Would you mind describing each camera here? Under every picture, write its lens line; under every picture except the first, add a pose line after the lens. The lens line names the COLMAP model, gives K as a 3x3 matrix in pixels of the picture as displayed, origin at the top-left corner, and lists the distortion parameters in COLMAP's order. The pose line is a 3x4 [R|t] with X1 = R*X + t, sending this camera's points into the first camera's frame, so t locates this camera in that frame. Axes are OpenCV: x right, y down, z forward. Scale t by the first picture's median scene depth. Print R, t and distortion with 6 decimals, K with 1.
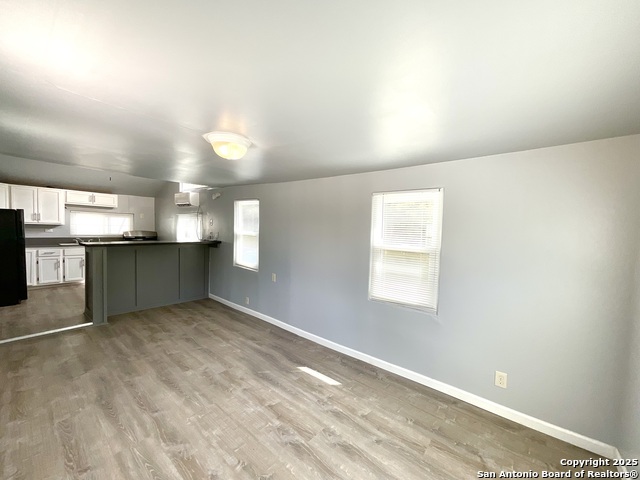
lens RADIAL K [[258.3, 0, 320.9], [0, 258.3, 241.8], [0, 0, 1]] dist [-0.005712, 0.001034]
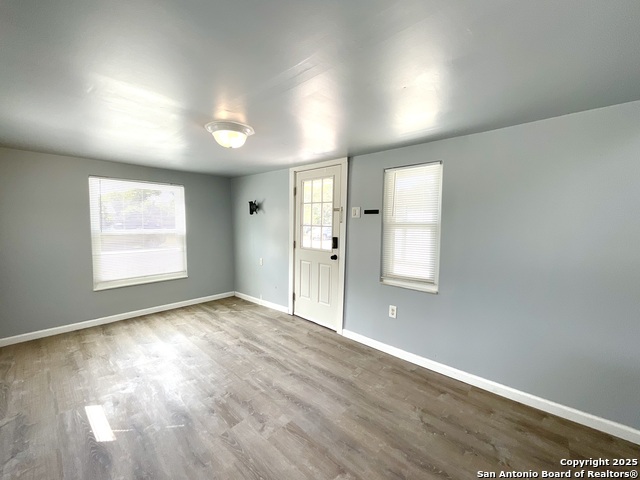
lens RADIAL K [[258.3, 0, 320.4], [0, 258.3, 240.4], [0, 0, 1]] dist [-0.005712, 0.001034]
pose [[-0.998330, -0.052749, 0.023569, -0.449186], [-0.049625, 0.991804, 0.117736, -0.053236], [-0.029586, 0.116370, -0.992765, 1.223109]]
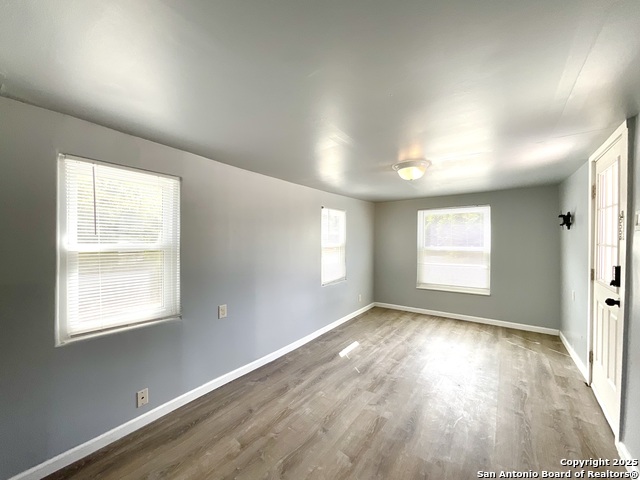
lens RADIAL K [[258.3, 0, 318.5], [0, 258.3, 239.2], [0, 0, 1]] dist [-0.005712, 0.001034]
pose [[-0.066642, -0.039742, 0.996985, -0.953211], [0.048764, 0.997883, 0.043037, -0.063560], [-0.996585, 0.051485, -0.064563, 0.919471]]
